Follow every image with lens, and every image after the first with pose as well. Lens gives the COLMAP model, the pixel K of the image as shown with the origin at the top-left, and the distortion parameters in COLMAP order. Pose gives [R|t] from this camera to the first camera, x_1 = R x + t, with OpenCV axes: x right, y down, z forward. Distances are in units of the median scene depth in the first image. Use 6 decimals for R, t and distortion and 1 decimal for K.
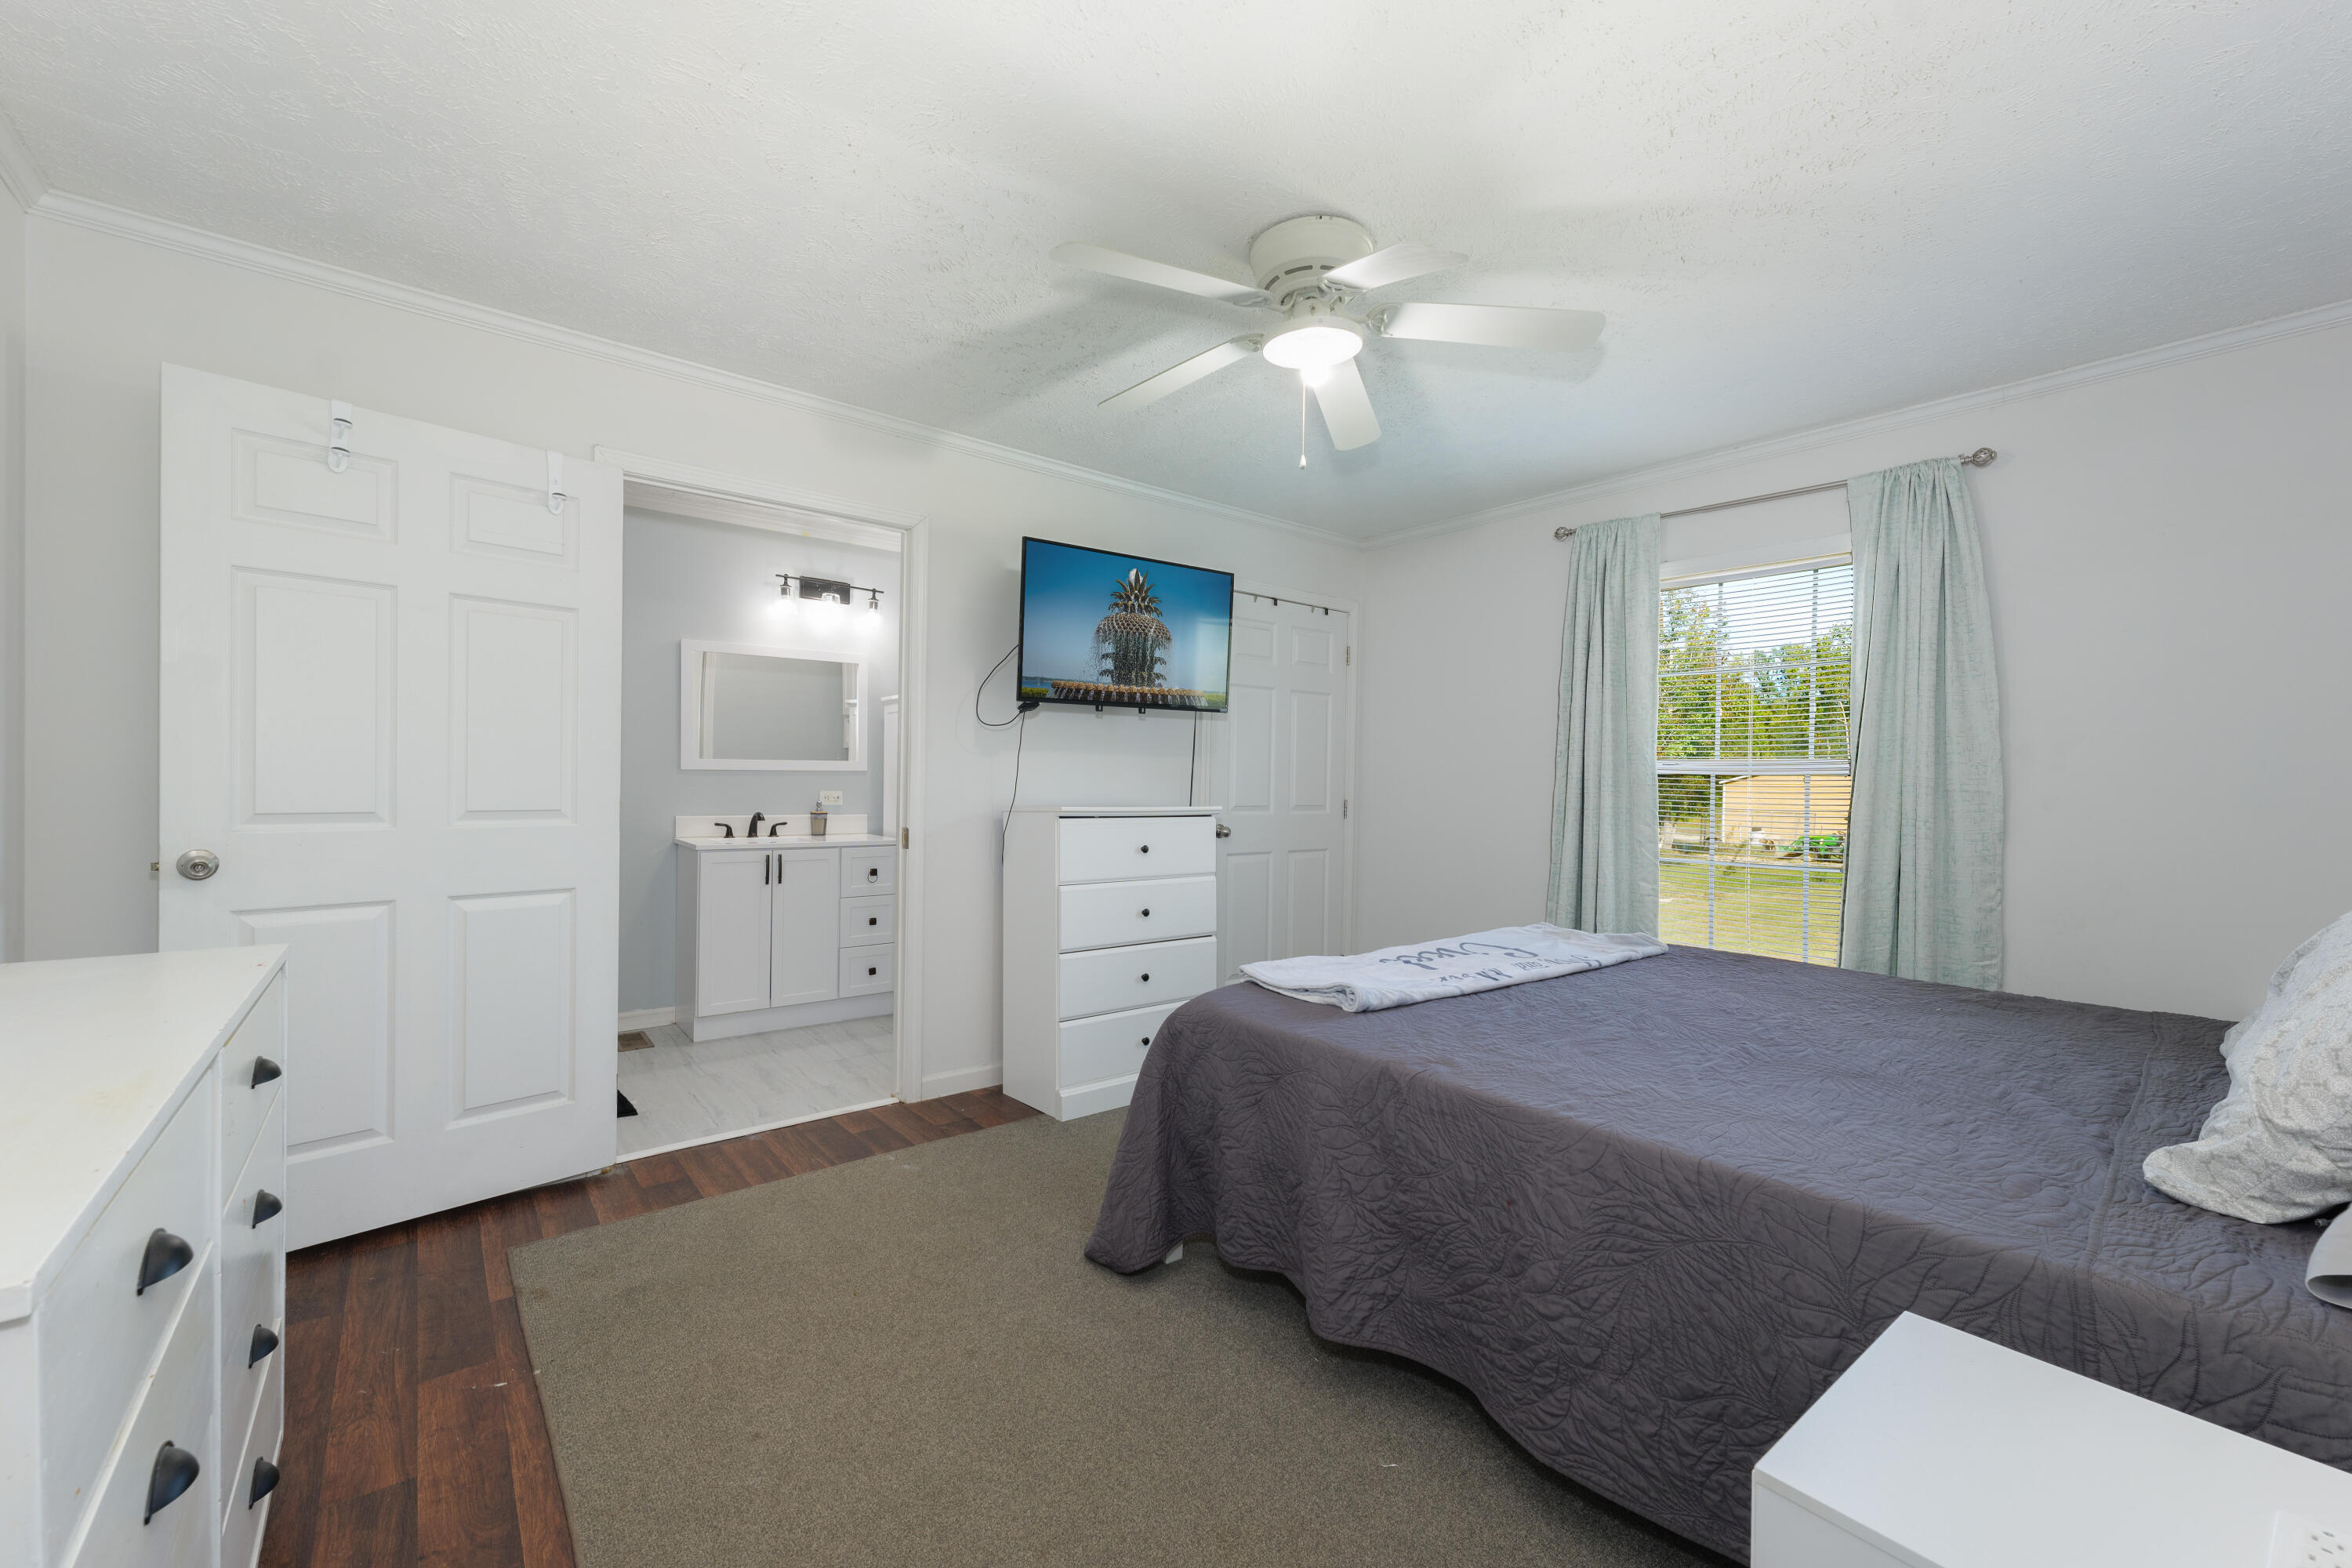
lens RADIAL K [[933.2, 0, 1168.9], [0, 933.2, 801.0], [0, 0, 1]] dist [0.000063, 0.000073]
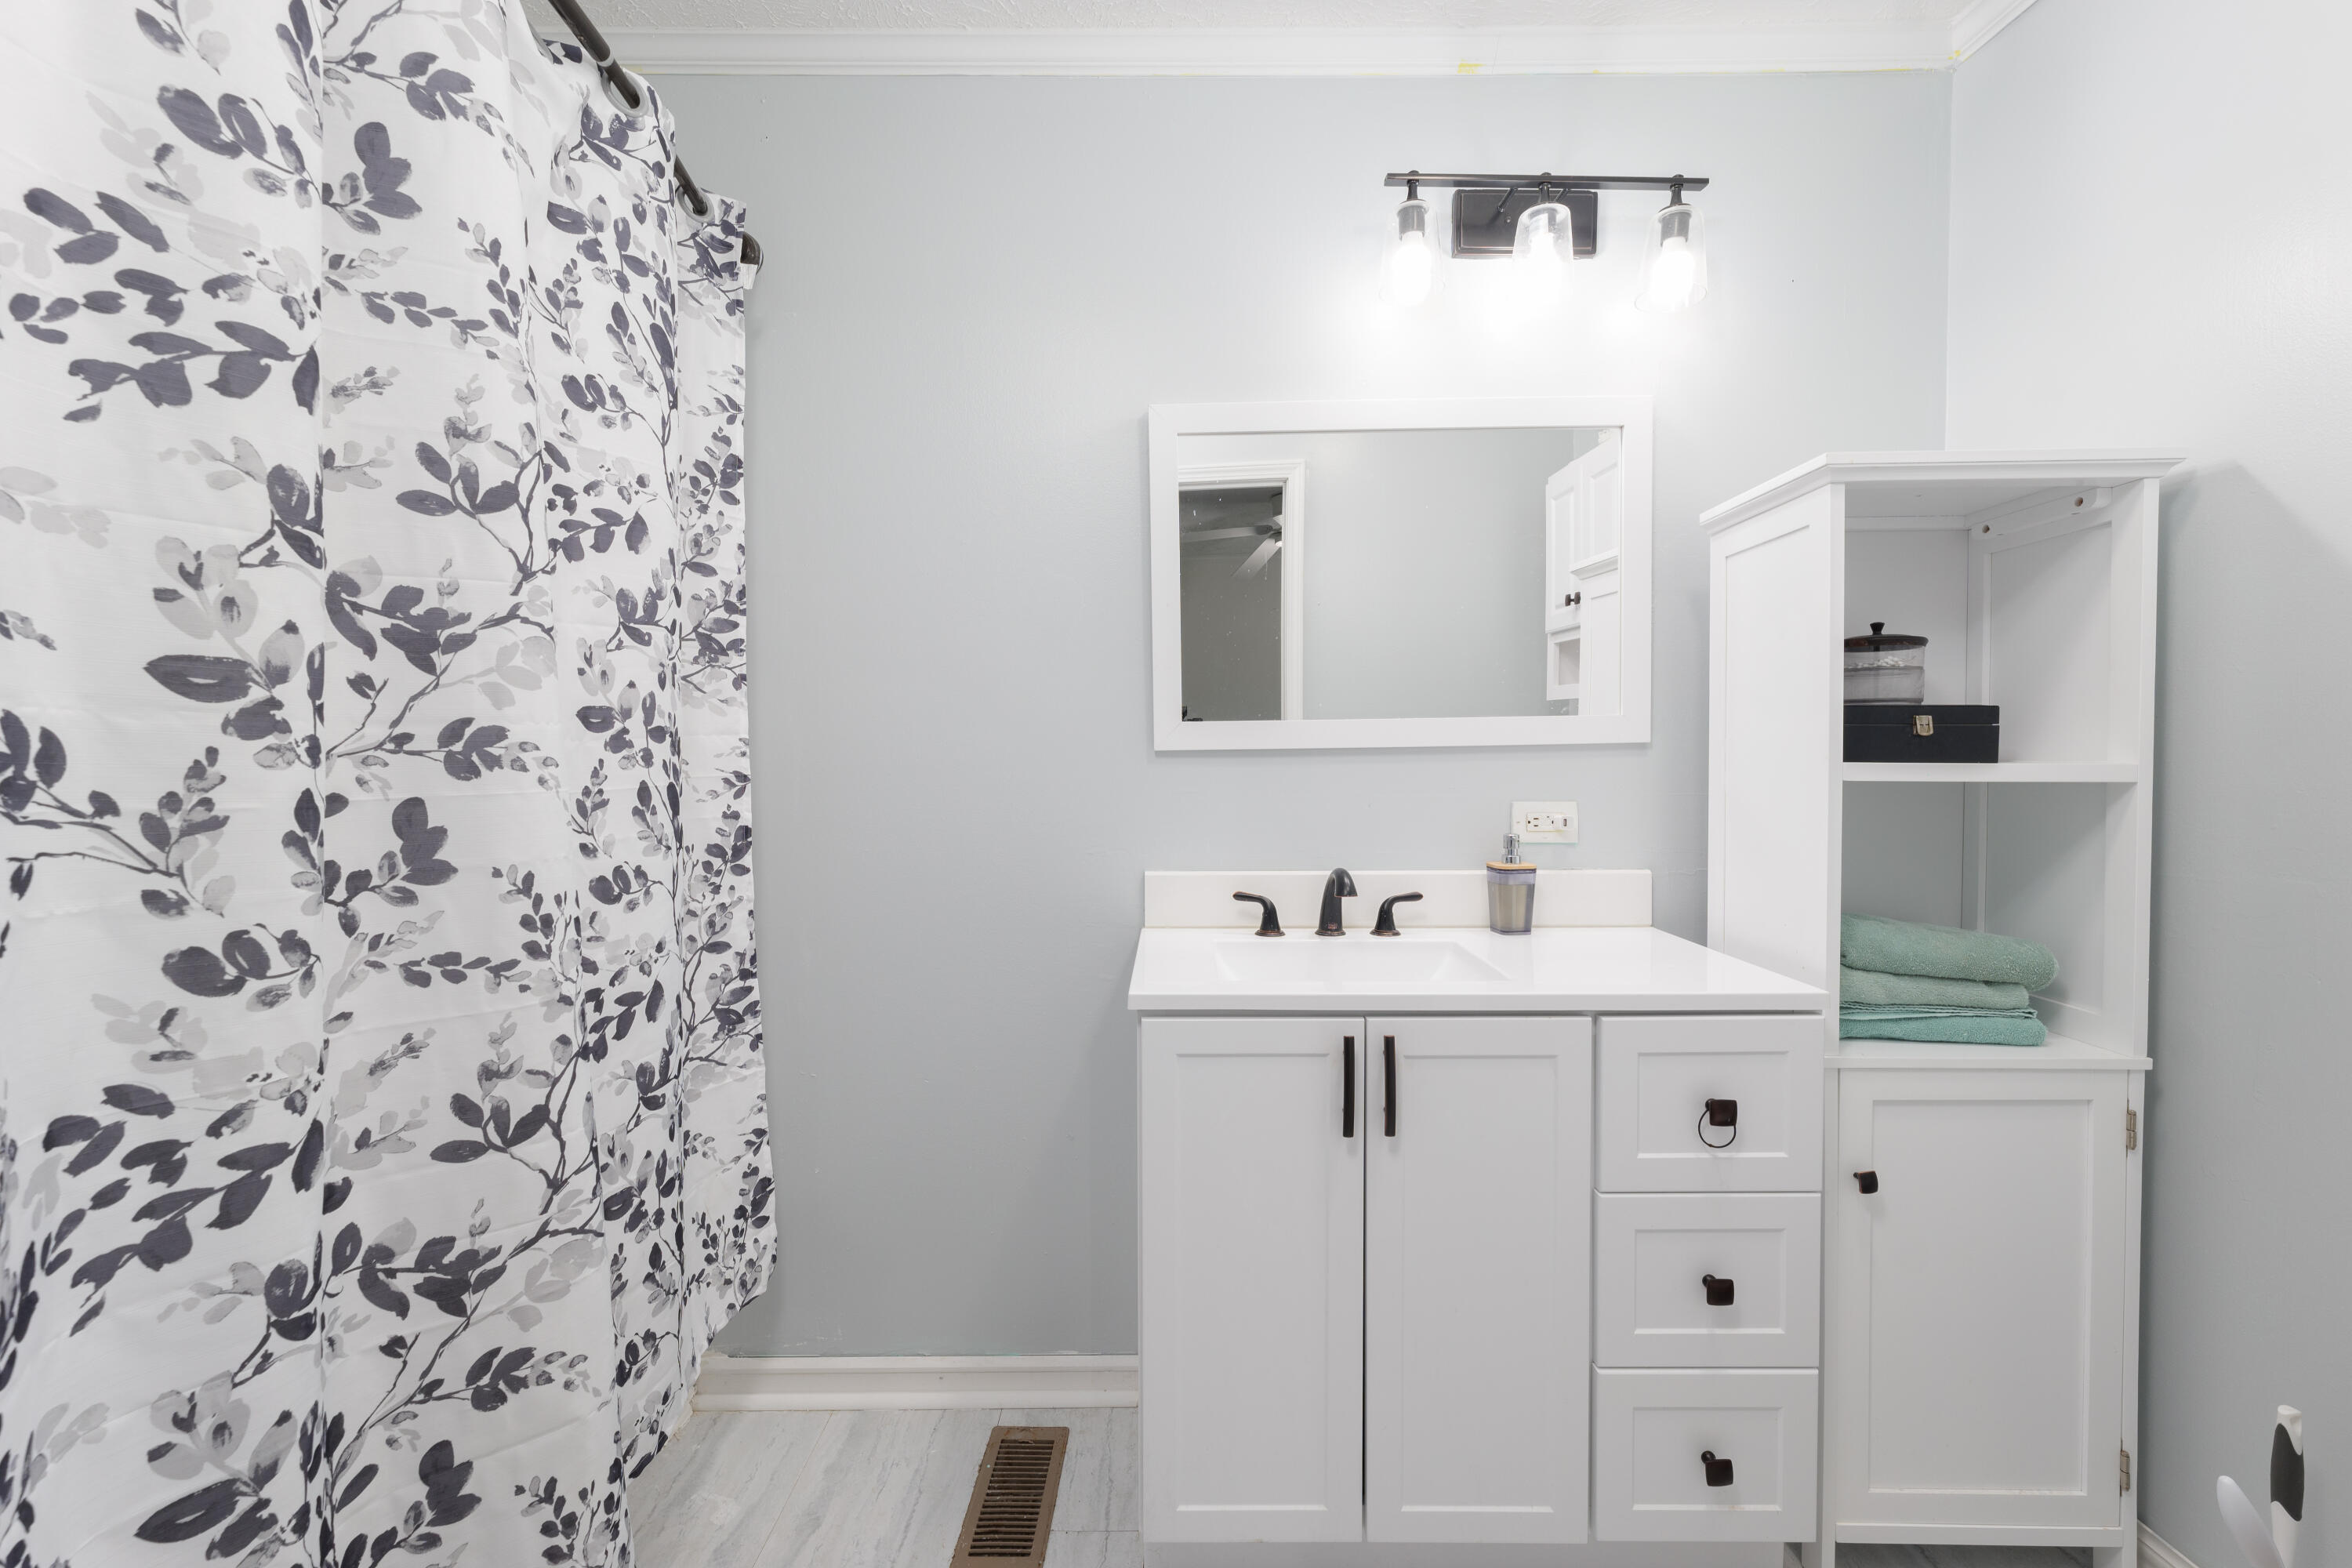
lens RADIAL K [[923.4, 0, 1176.0], [0, 923.4, 784.0], [0, 0, 1]] dist [0.000296, 0.000025]
pose [[0.774033, -0.001414, -0.633143, -0.264266], [0.011174, 0.999872, 0.011427, -0.023808], [0.633046, -0.015920, 0.773950, 0.680776]]
